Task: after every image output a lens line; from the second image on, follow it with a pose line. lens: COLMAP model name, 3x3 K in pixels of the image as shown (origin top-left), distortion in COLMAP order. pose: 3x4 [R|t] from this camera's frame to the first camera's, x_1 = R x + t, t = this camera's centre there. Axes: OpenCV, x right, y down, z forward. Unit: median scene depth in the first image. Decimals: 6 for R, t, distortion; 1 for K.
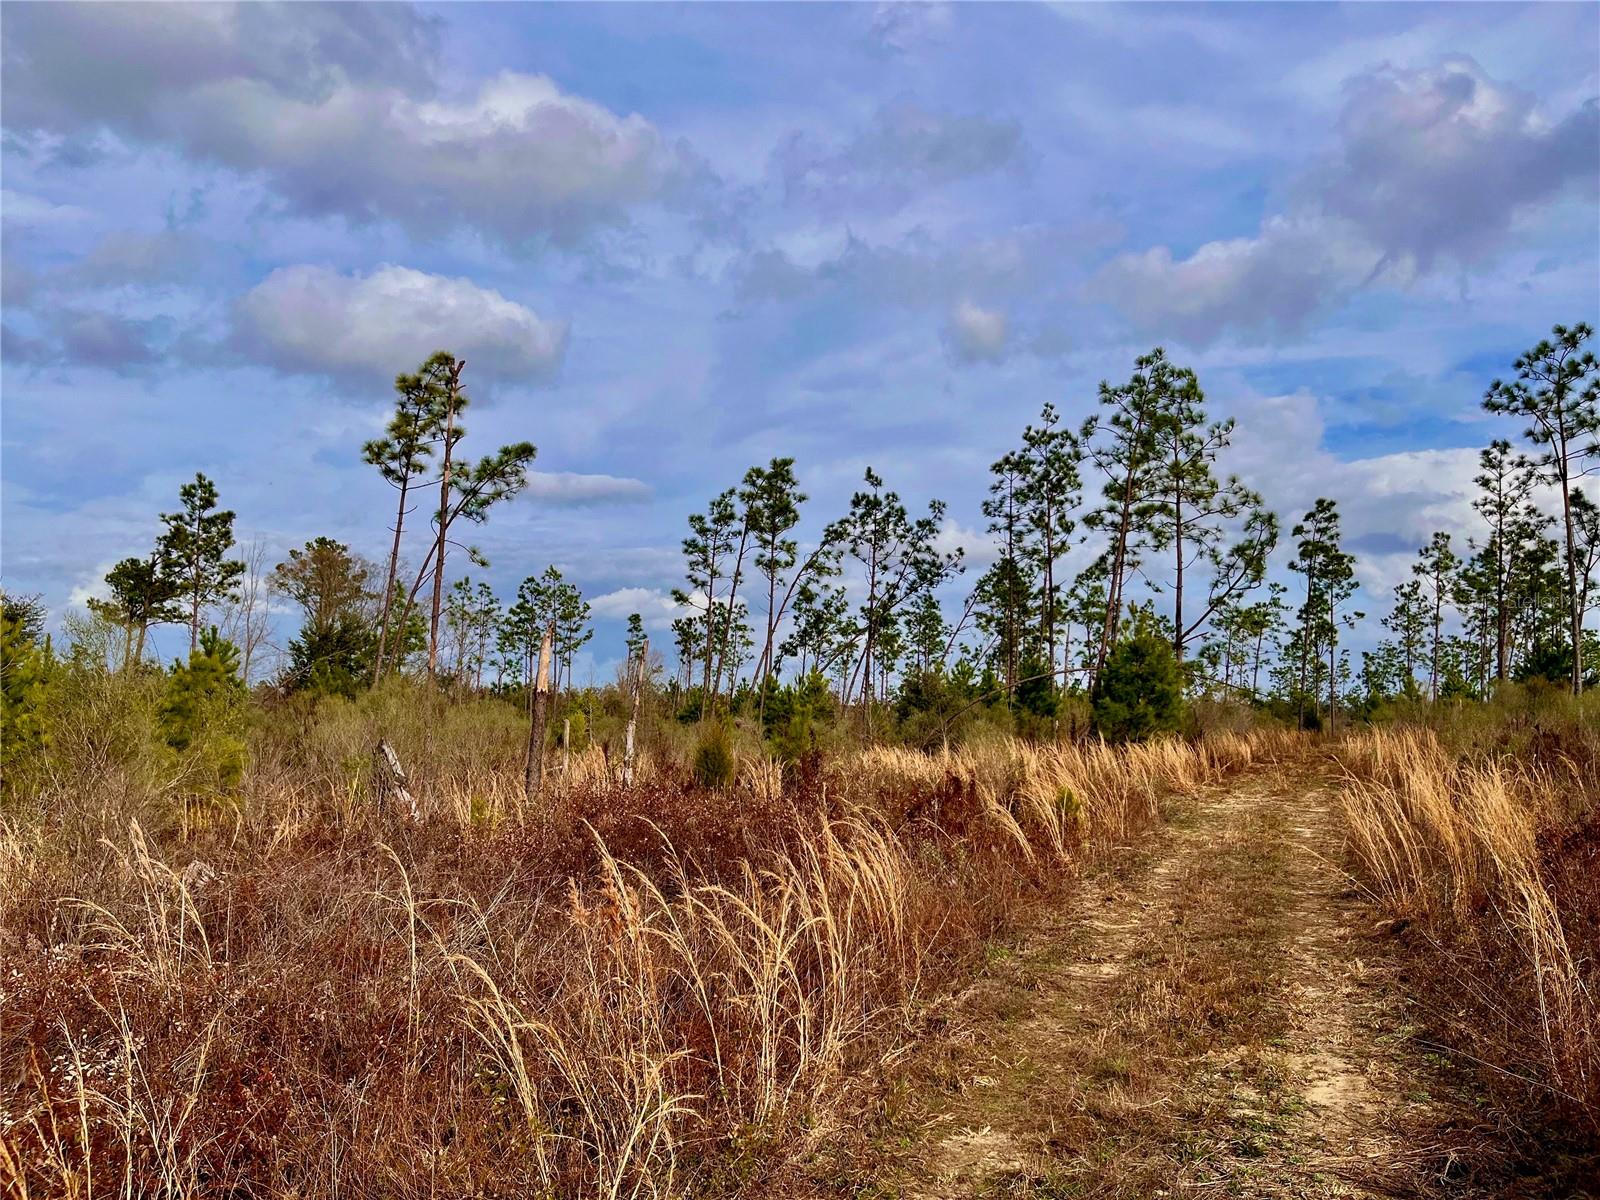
lens RADIAL K [[1181.3, 0, 797.8], [0, 1181.3, 606.7], [0, 0, 1]] dist [0.046105, -0.083686]
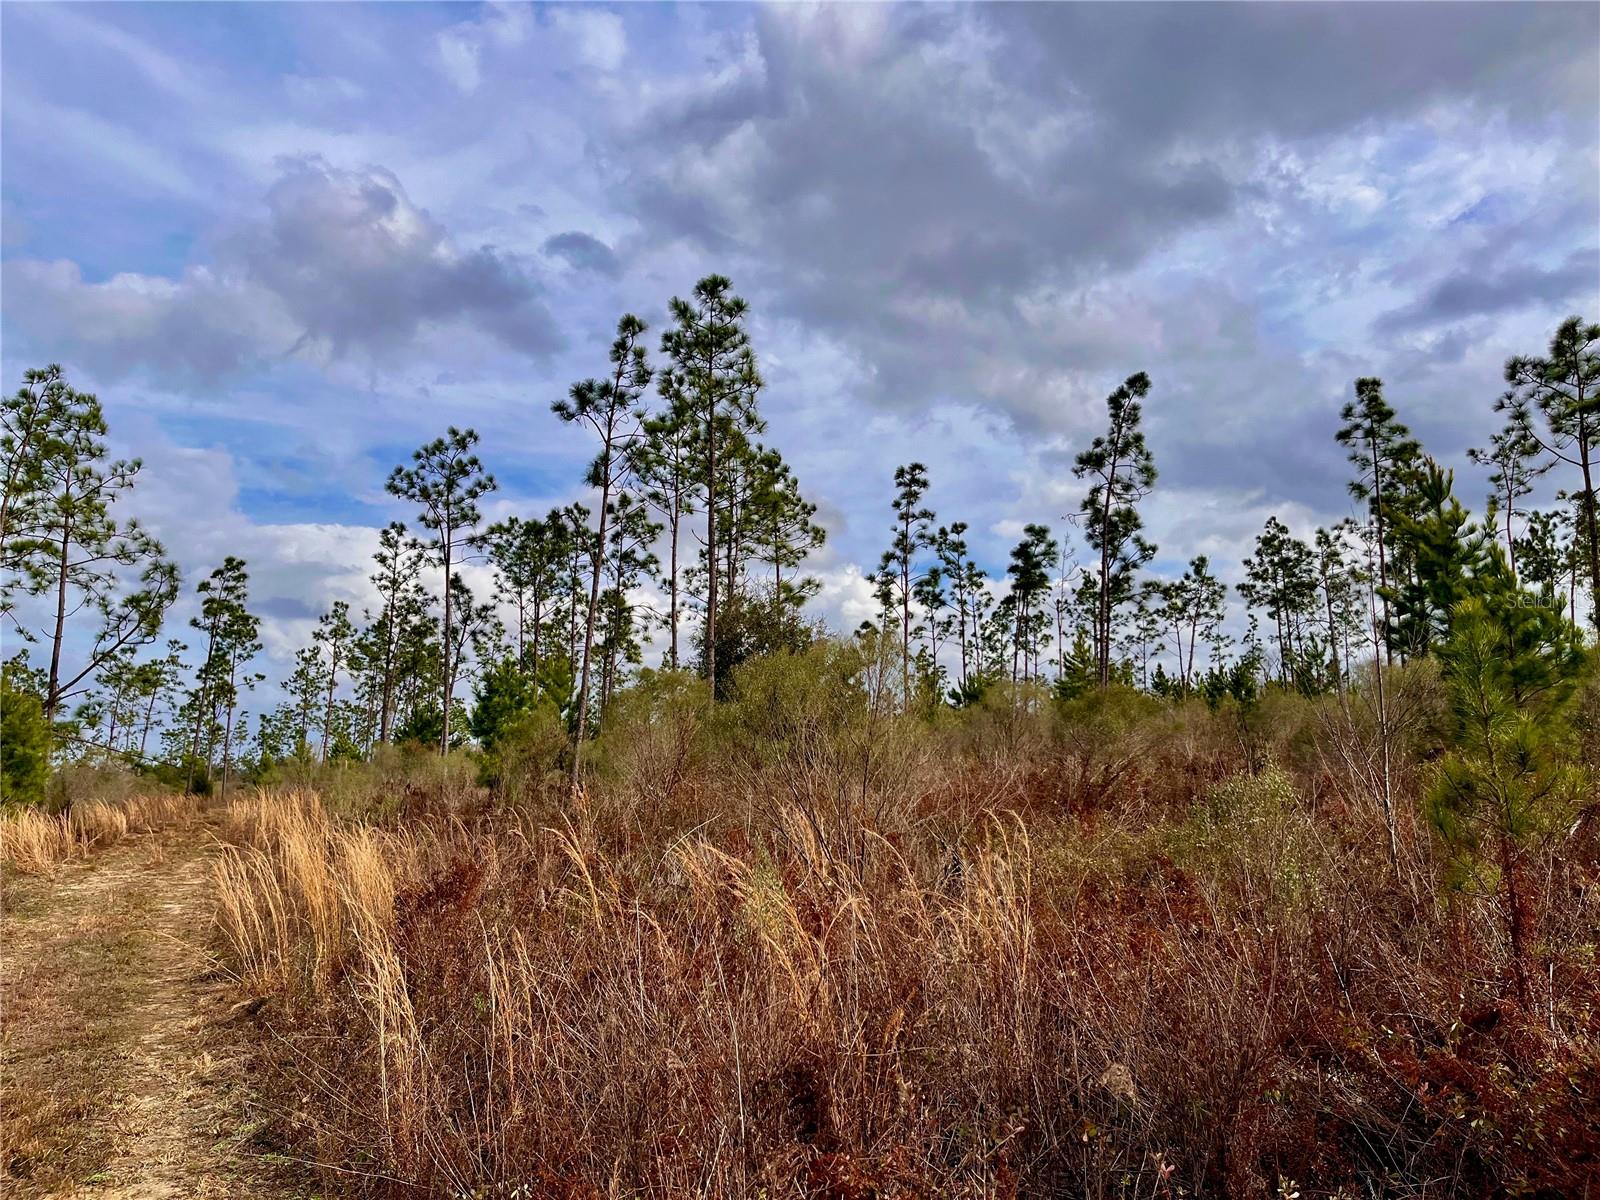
lens RADIAL K [[1178.4, 0, 800.0], [0, 1178.4, 600.0], [0, 0, 1]] dist [0.004853, 0.003455]
pose [[0.645174, 0.090703, 0.758632, 0.009548], [-0.046560, 0.995750, -0.079457, 0.000180], [-0.762615, 0.015942, 0.646656, 0.012523]]
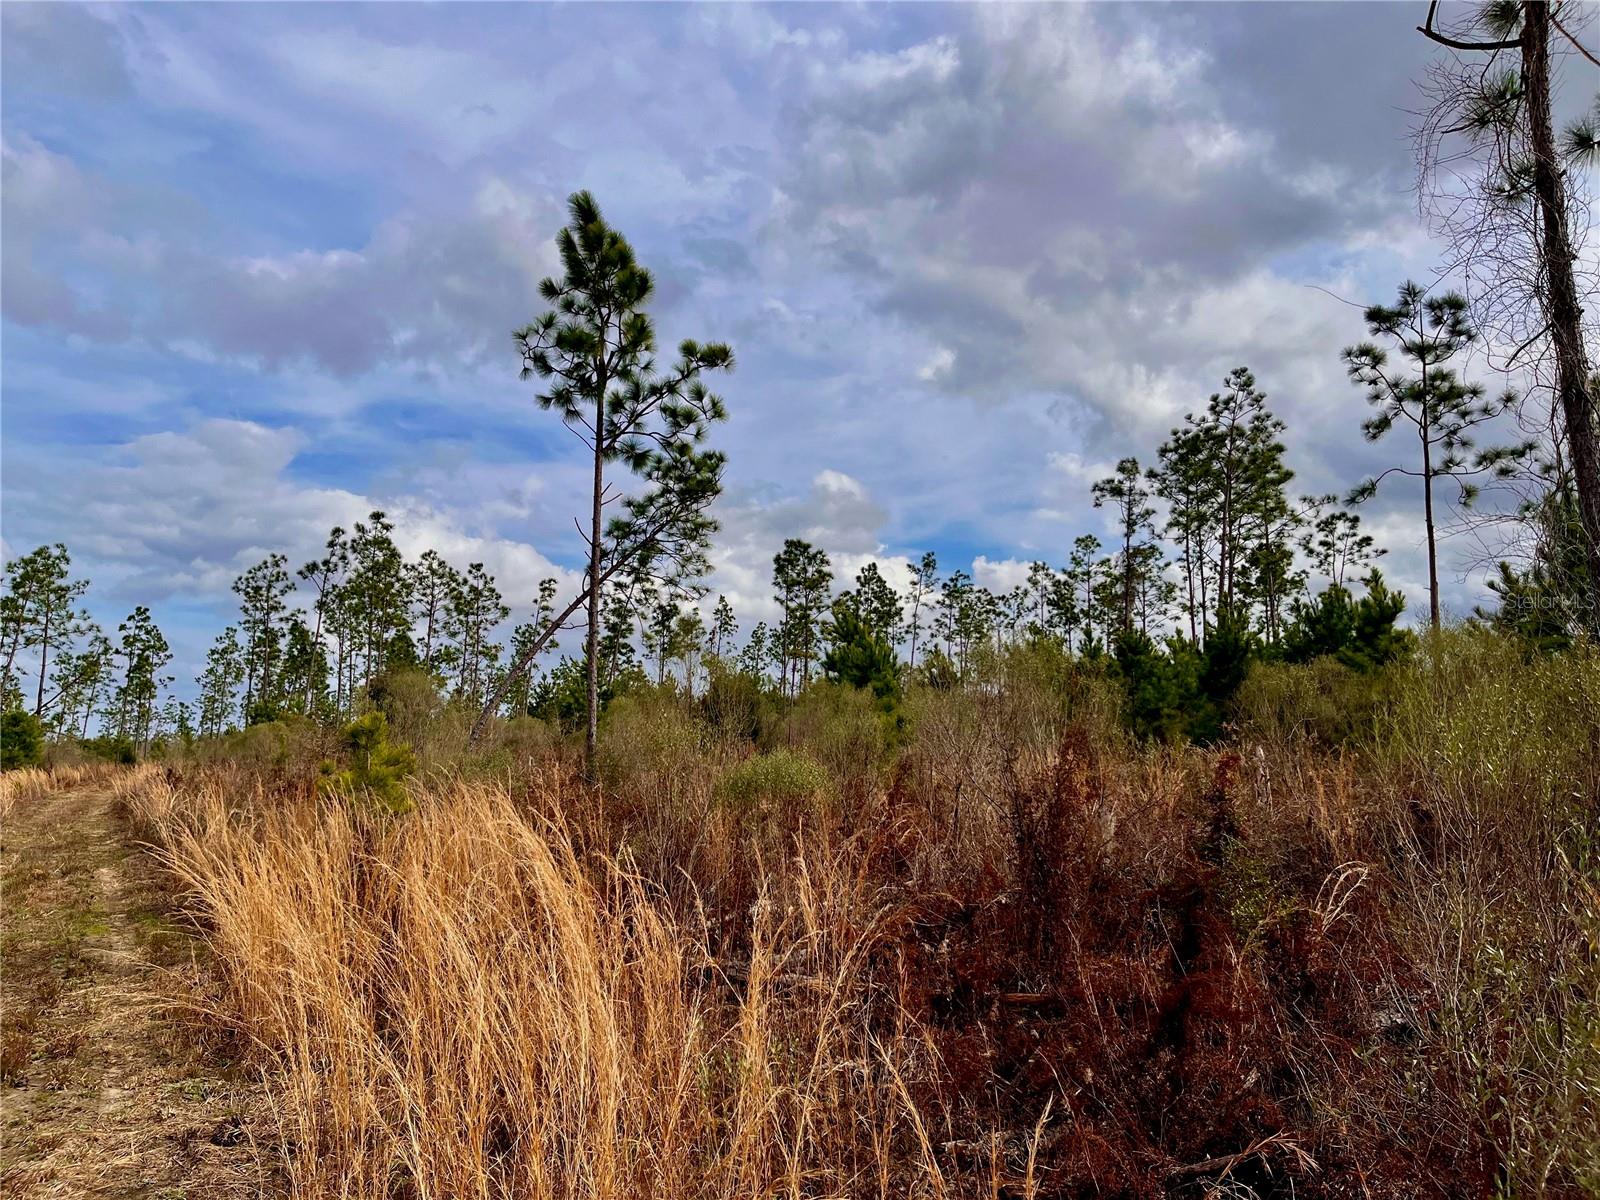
lens RADIAL K [[1152.8, 0, 800.0], [0, 1152.8, 600.0], [0, 0, 1]] dist [-0.000637, 0.000197]
pose [[0.604681, 0.089457, 0.791428, -0.308848], [-0.058975, 0.995974, -0.067518, -0.074981], [-0.794281, -0.005847, 0.607522, -0.782933]]
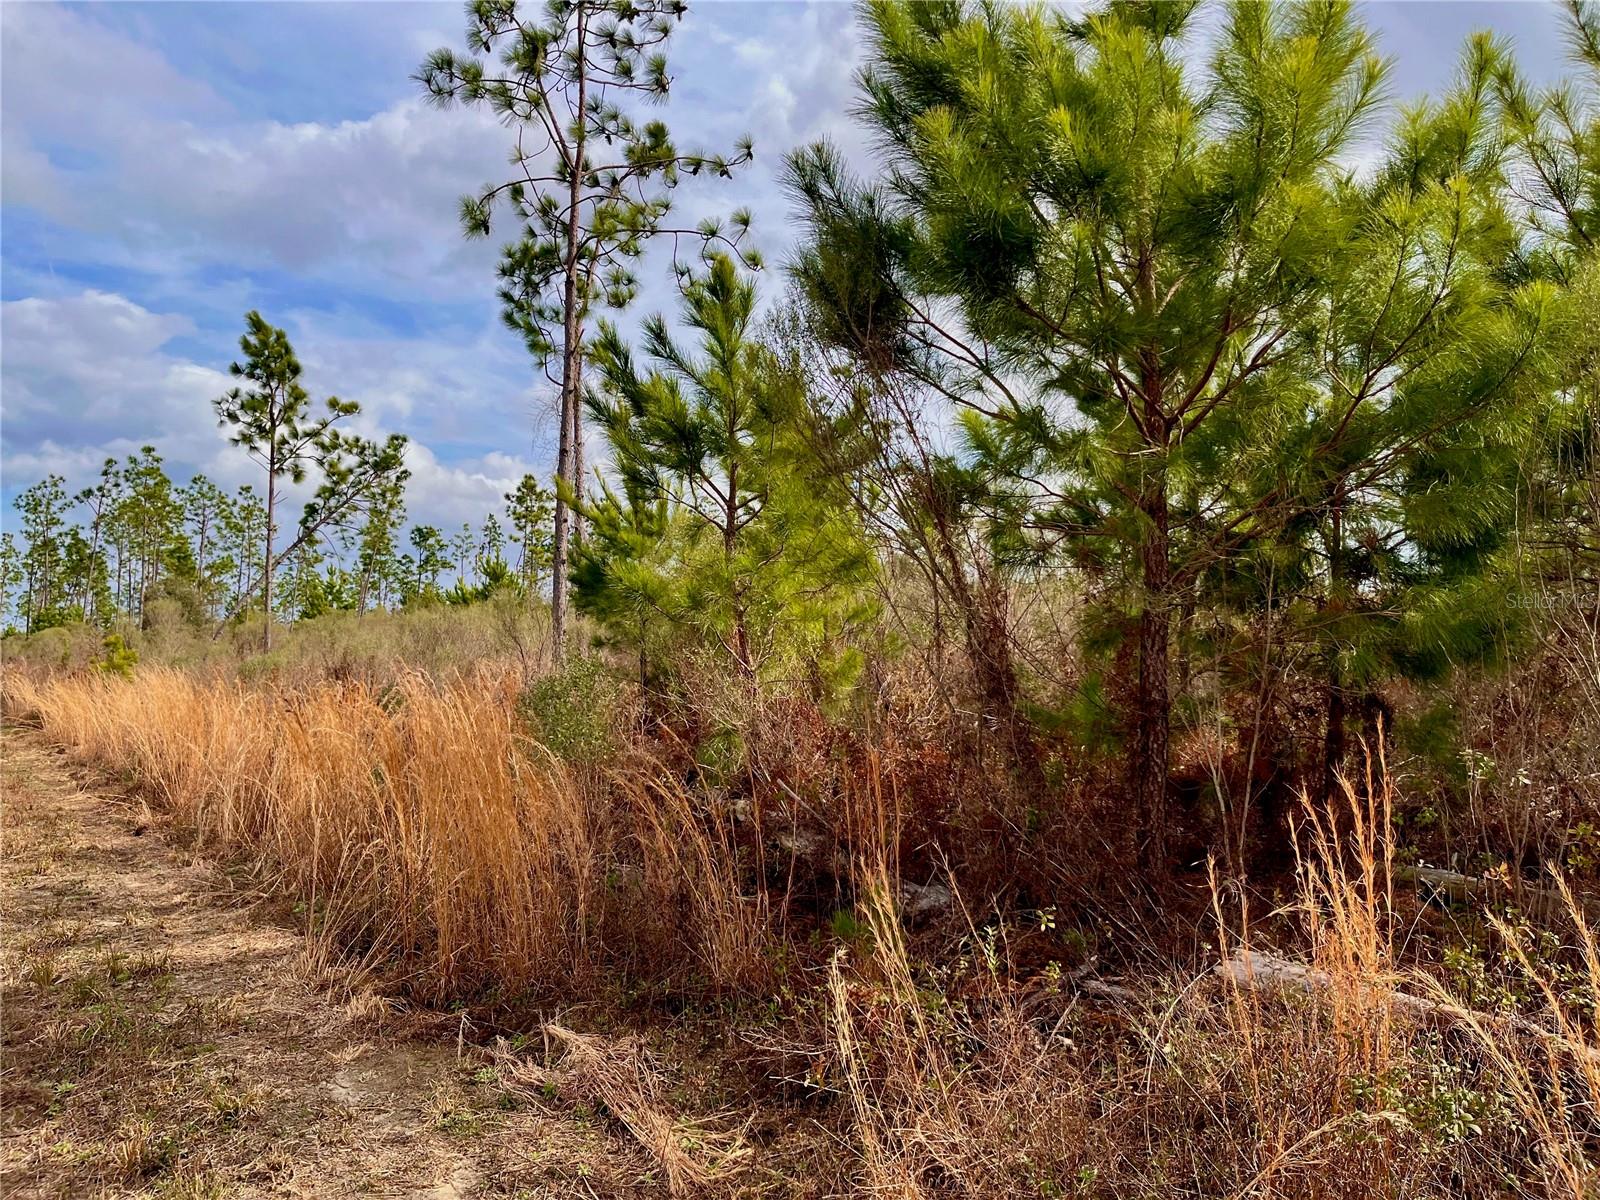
lens RADIAL K [[1179.6, 0, 796.9], [0, 1179.6, 675.2], [0, 0, 1]] dist [0.004228, 0.003566]
pose [[0.490400, -0.024123, 0.871164, -0.538962], [-0.072858, 0.994983, 0.068565, -0.106574], [-0.868447, -0.097095, 0.486182, -1.177054]]
